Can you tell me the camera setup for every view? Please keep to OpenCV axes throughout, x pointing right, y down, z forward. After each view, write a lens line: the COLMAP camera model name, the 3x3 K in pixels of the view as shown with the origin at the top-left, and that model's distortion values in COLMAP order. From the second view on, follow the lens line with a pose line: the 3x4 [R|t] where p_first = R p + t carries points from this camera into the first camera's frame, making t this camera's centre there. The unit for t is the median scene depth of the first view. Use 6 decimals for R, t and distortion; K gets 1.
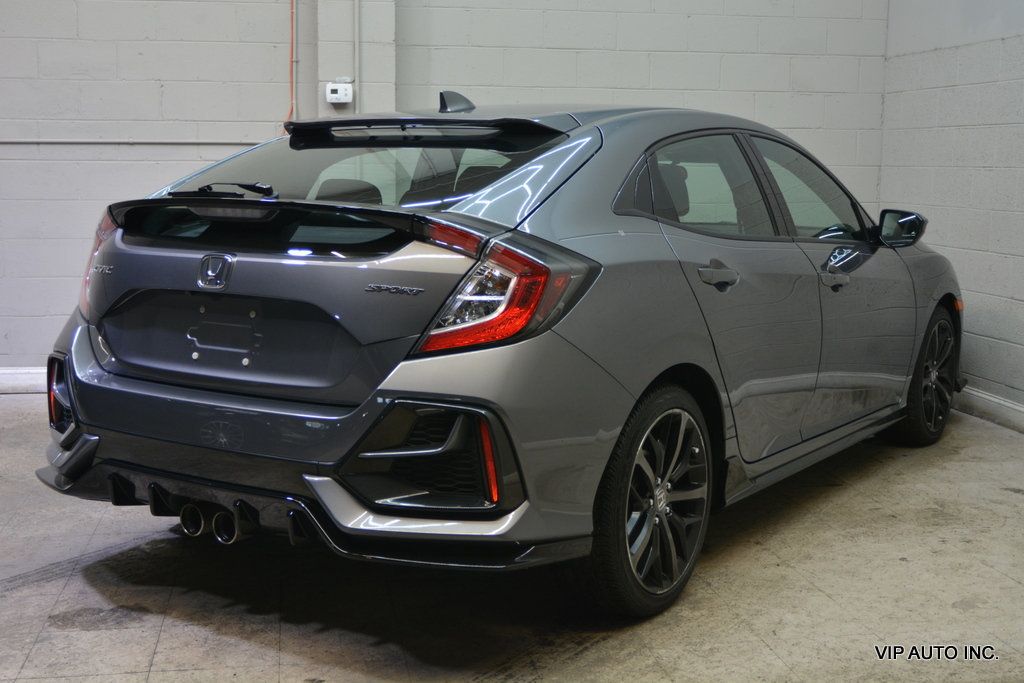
lens RADIAL K [[1308.8, 0, 512.0], [0, 1308.8, 341.5], [0, 0, 1]] dist [0.015277, -0.025618]
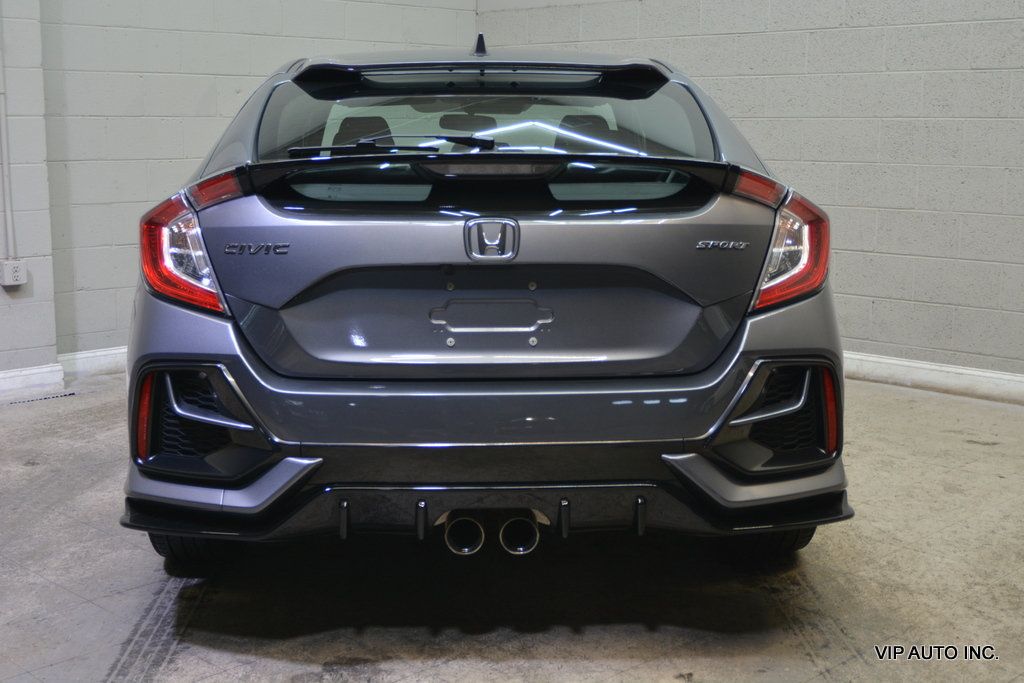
lens RADIAL K [[1324.5, 0, 512.0], [0, 1324.5, 341.5], [0, 0, 1]] dist [-0.006430, -0.035728]
pose [[0.812038, -0.102309, 0.574567, -0.658457], [0.084357, 0.994752, 0.057905, -0.033444], [-0.577476, 0.001448, 0.816406, 0.269309]]
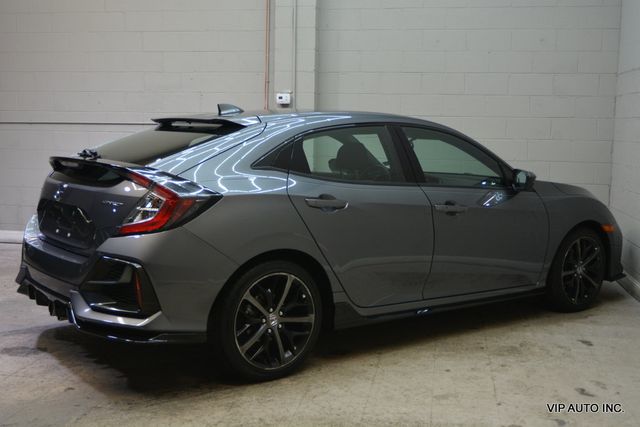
lens RADIAL K [[779.6, 0, 320.0], [0, 779.6, 213.5], [0, 0, 1]] dist [0.010163, 0.020308]
pose [[0.939677, 0.044483, -0.339160, 0.551204], [-0.053707, 0.998397, -0.017857, -0.016448], [0.337822, 0.034995, 0.940559, -0.042162]]
